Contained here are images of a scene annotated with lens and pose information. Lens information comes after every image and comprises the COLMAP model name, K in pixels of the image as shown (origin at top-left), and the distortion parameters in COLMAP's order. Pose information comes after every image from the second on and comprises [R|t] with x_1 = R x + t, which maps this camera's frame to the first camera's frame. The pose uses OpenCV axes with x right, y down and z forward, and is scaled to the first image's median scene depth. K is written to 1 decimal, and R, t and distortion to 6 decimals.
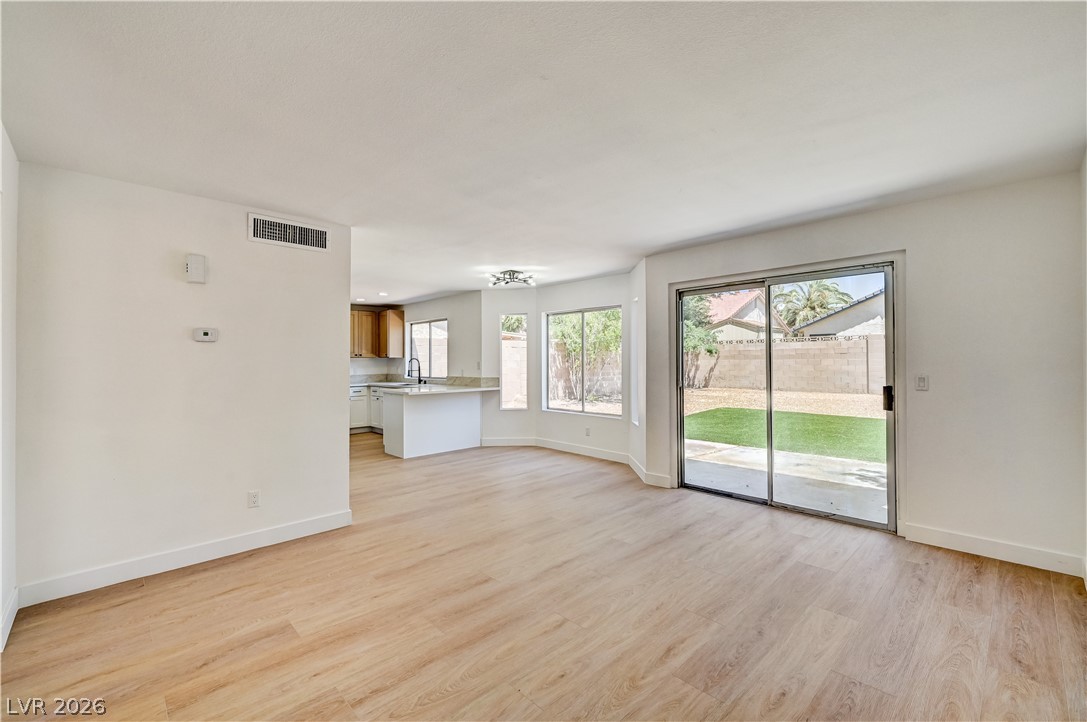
lens RADIAL K [[453.8, 0, 543.5], [0, 453.8, 361.0], [0, 0, 1]] dist [0.001522, -0.000106]
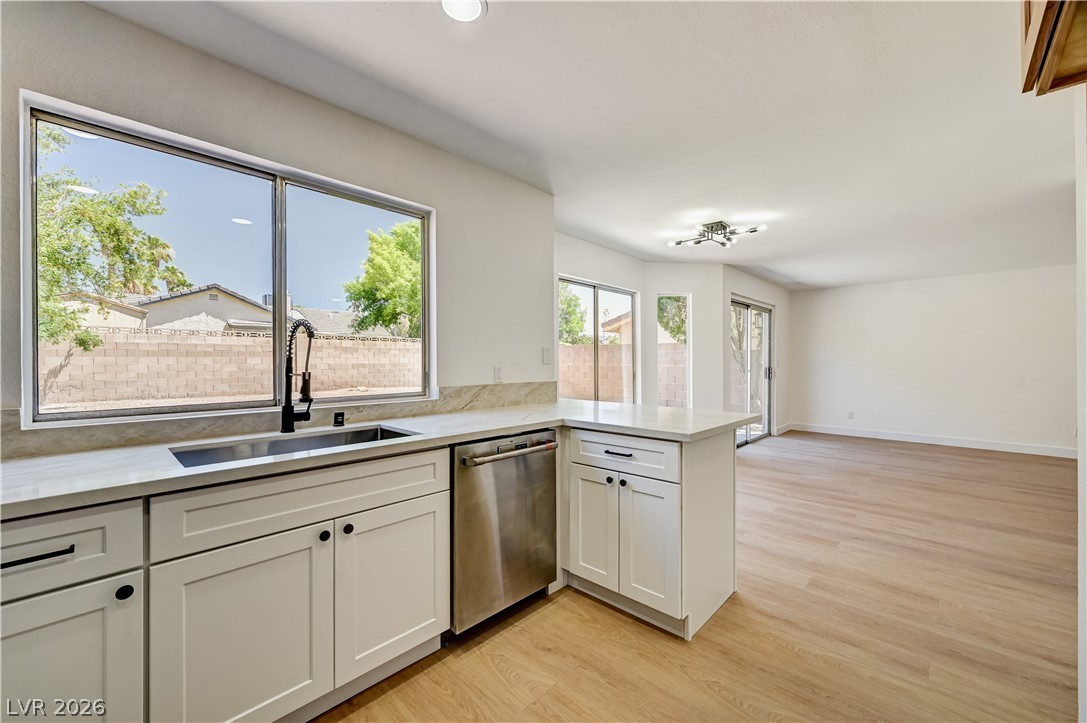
lens RADIAL K [[430.6, 0, 543.5], [0, 430.6, 361.5], [0, 0, 1]] dist [0.000669, 0.000309]
pose [[-0.041370, 0.004904, 0.999132, -0.619672], [-0.000644, 0.999988, -0.004935, 0.018763], [-0.999144, -0.000847, -0.041366, 1.085687]]
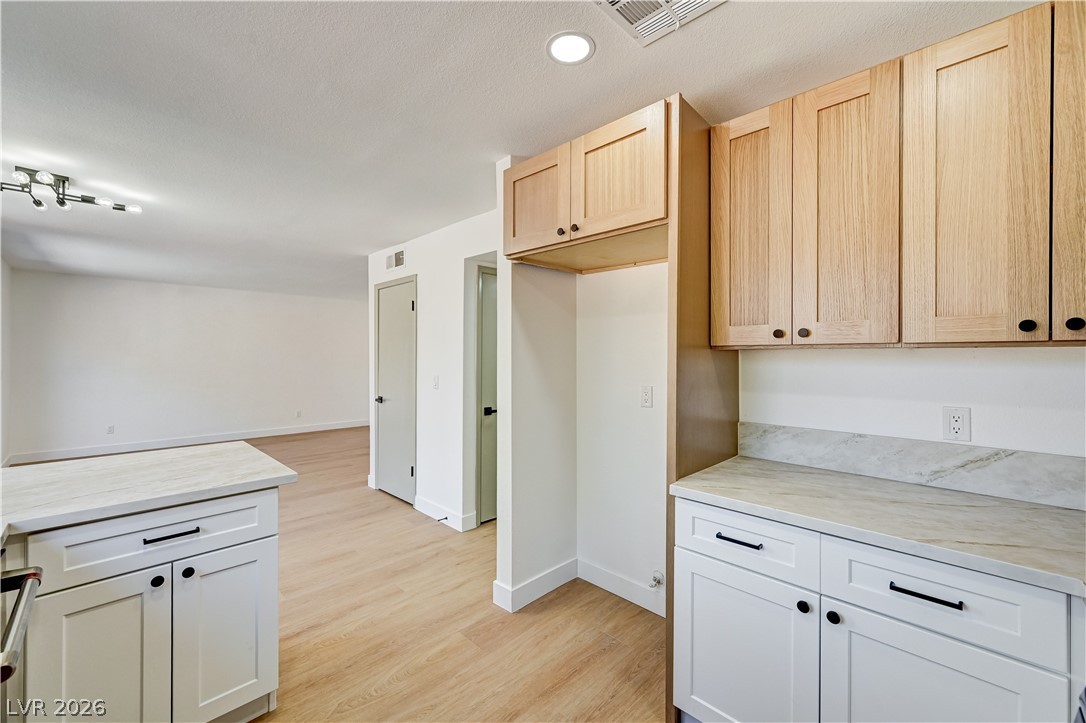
lens RADIAL K [[439.2, 0, 554.0], [0, 439.2, 356.4], [0, 0, 1]] dist [-0.001405, -0.000119]
pose [[-0.999308, 0.001243, -0.037167, -0.494712], [0.001297, 0.999998, -0.001442, -0.004093], [0.037166, -0.001489, -0.999308, 1.239566]]
